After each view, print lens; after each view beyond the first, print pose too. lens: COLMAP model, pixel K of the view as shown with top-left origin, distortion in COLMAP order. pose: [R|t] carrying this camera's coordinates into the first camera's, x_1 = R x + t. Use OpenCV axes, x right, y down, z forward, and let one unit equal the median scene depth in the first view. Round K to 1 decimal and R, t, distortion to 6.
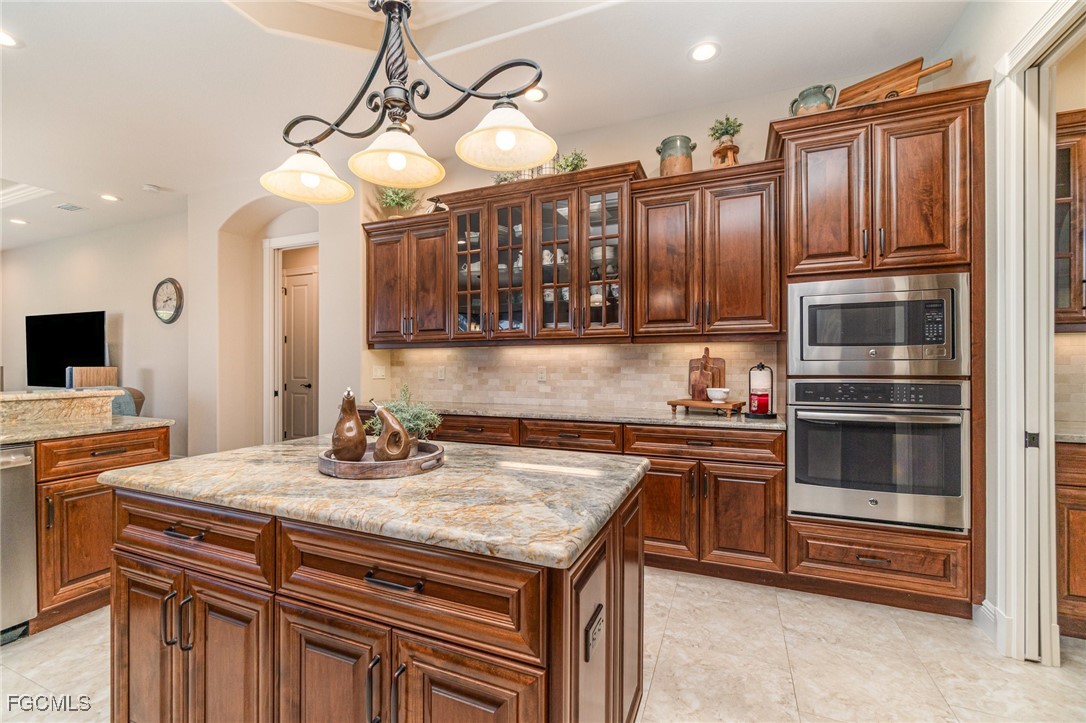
lens RADIAL K [[471.9, 0, 526.2], [0, 471.9, 366.2], [0, 0, 1]] dist [-0.000436, -0.000091]
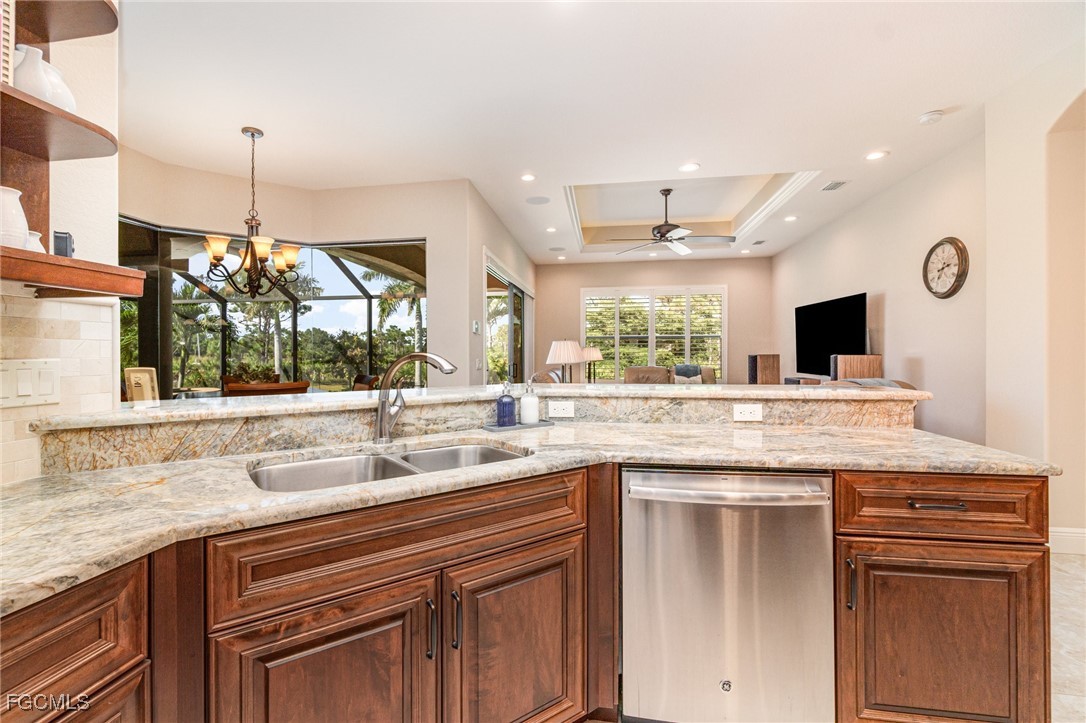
lens RADIAL K [[482.4, 0, 534.9], [0, 482.4, 354.0], [0, 0, 1]] dist [-0.000365, 0.000005]
pose [[0.267662, 0.001194, -0.963512, -0.215803], [0.000475, 0.999999, 0.001371, -0.001776], [0.963513, -0.000825, 0.267662, 0.179099]]
